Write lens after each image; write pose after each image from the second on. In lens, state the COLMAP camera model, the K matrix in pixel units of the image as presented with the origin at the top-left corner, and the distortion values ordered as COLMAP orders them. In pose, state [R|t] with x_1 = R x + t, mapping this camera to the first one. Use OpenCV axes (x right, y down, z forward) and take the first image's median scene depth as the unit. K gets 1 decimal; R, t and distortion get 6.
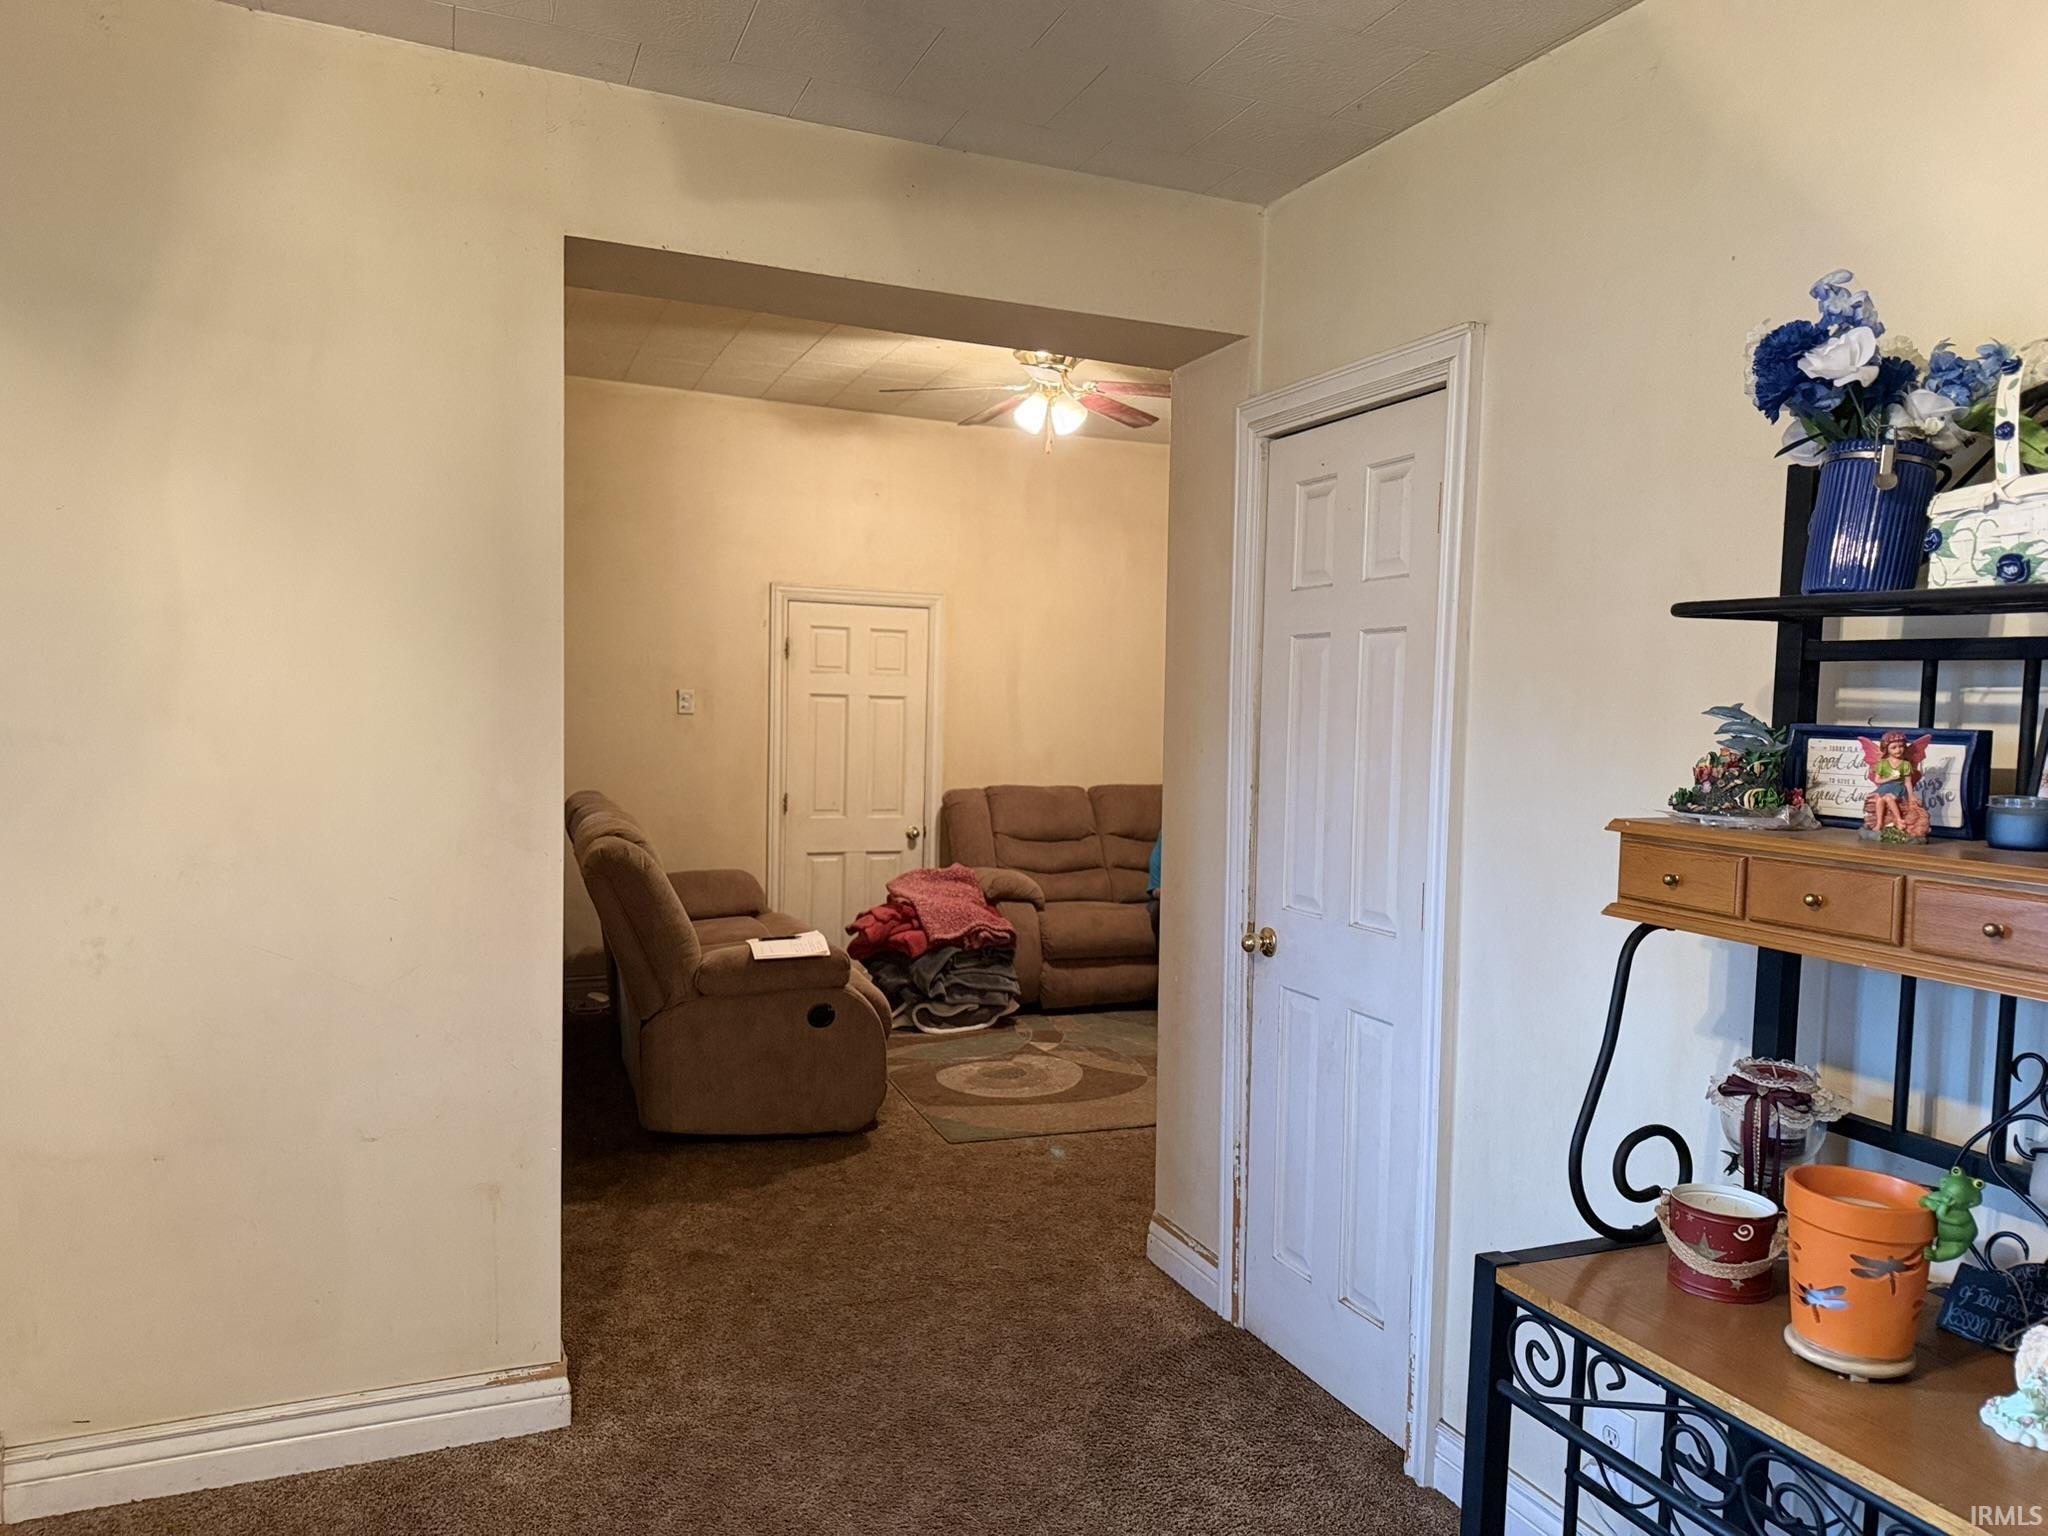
lens RADIAL K [[1406.1, 0, 1024.0], [0, 1406.1, 768.0], [0, 0, 1]] dist [-0.024896, -0.000242]
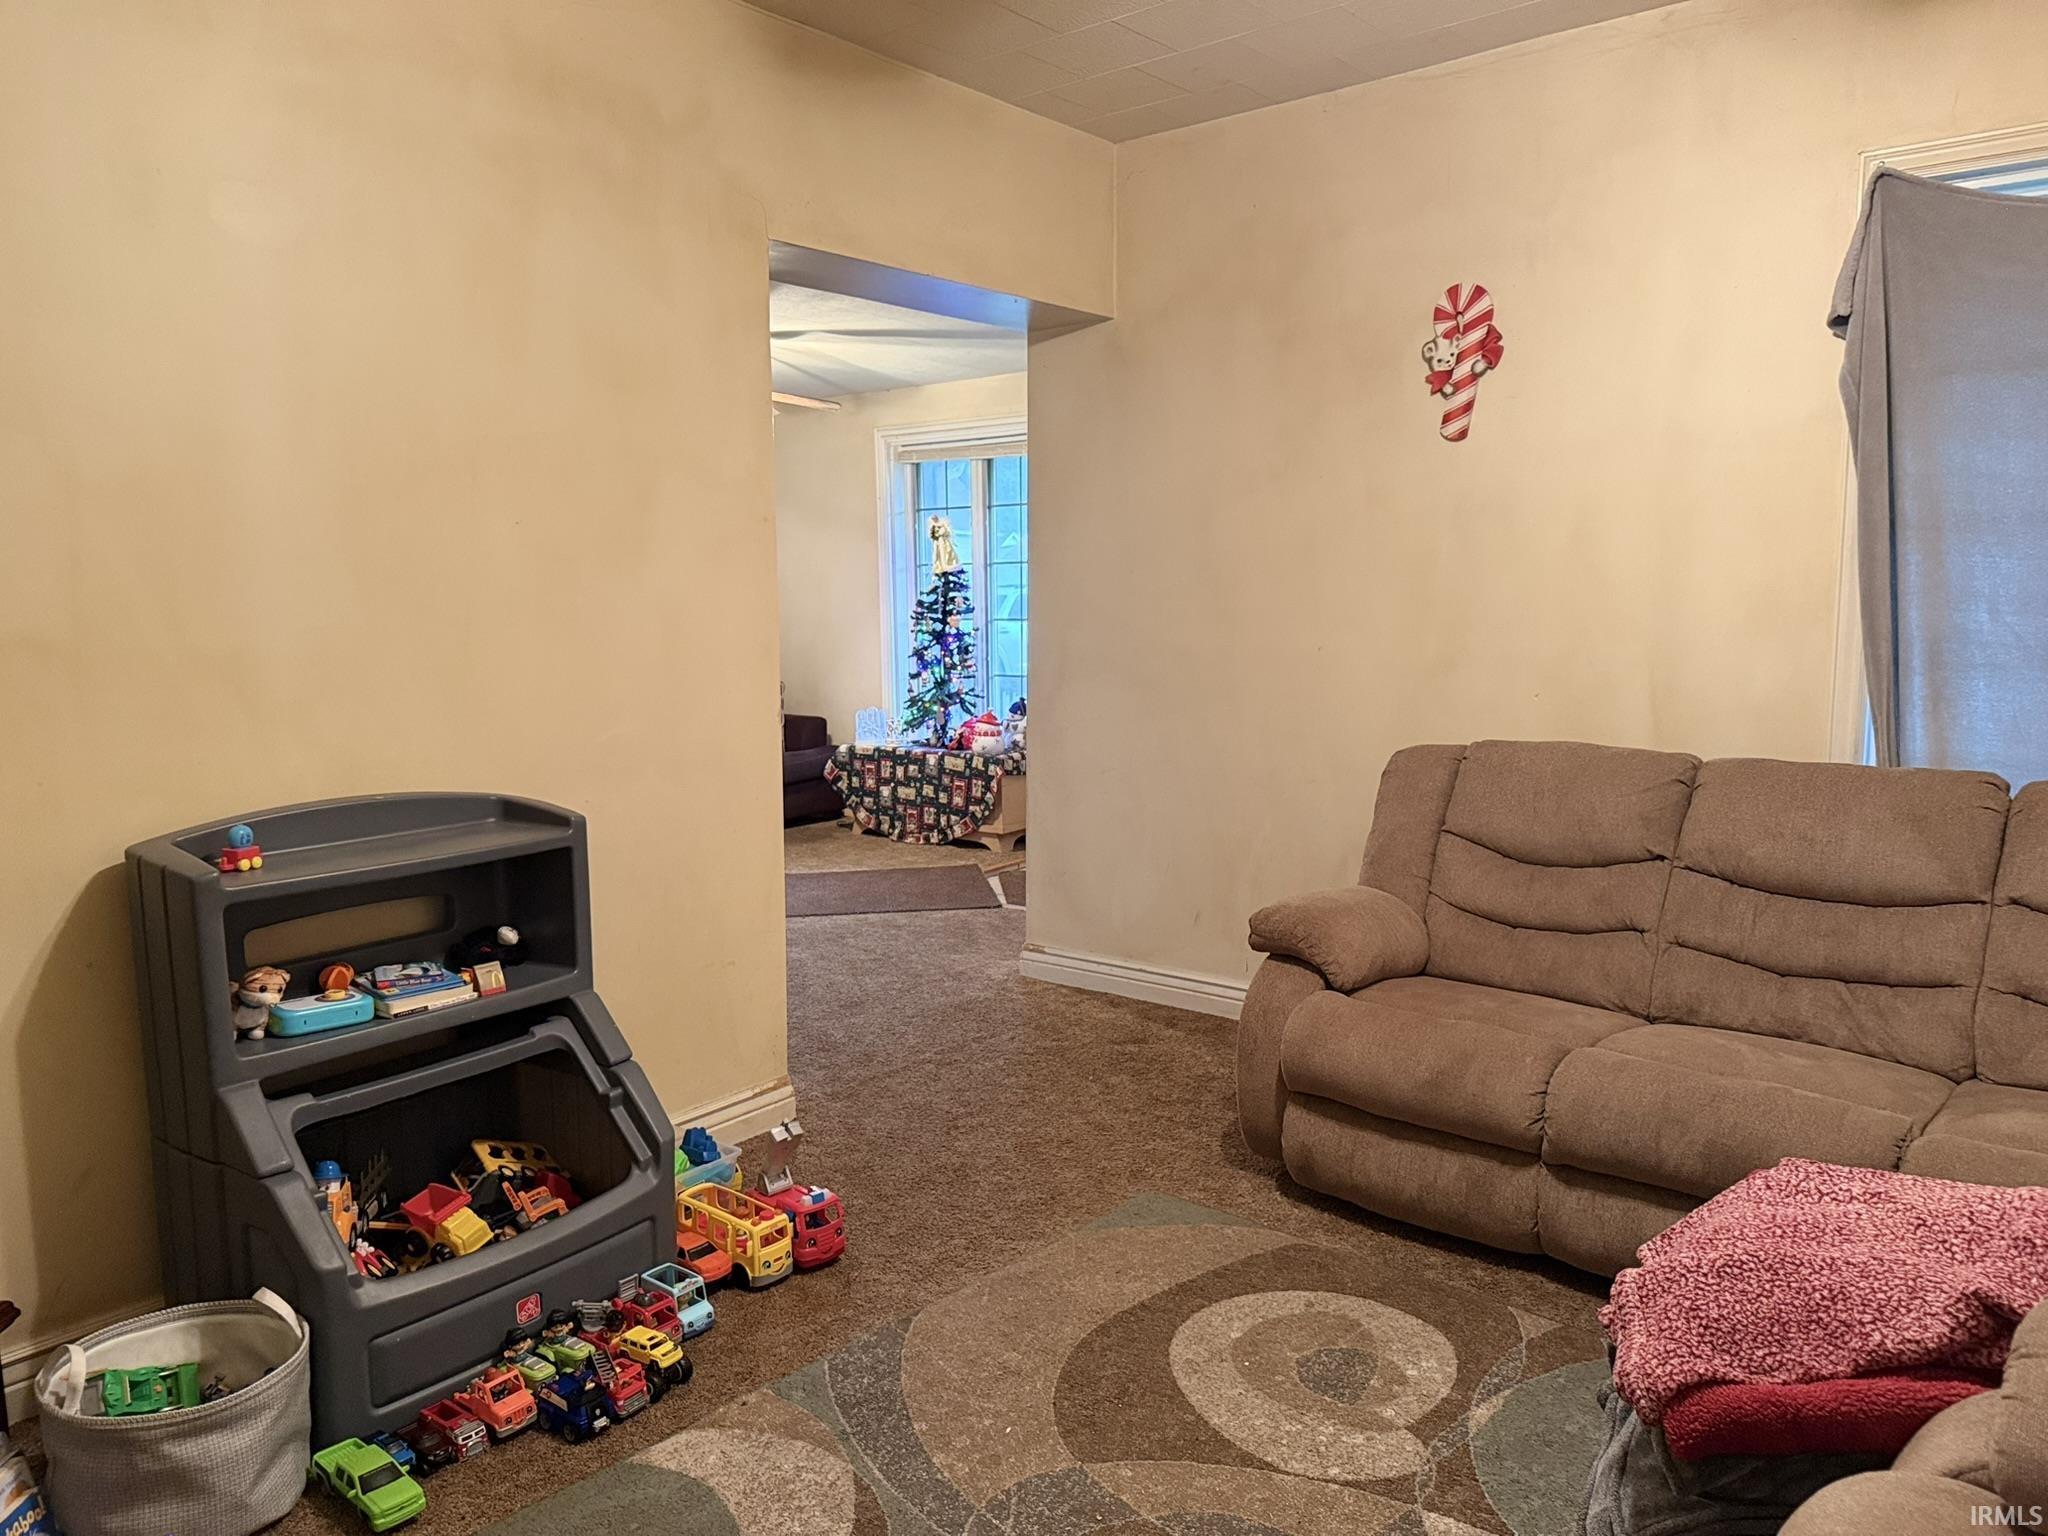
lens RADIAL K [[1430.4, 0, 1013.1], [0, 1430.4, 768.0], [0, 0, 1]] dist [0.117343, -0.177275]
pose [[-0.878564, 0.030764, -0.476633, 0.315629], [-0.042439, 0.988948, 0.142057, -0.042239], [0.475736, 0.145034, -0.867548, 1.396979]]
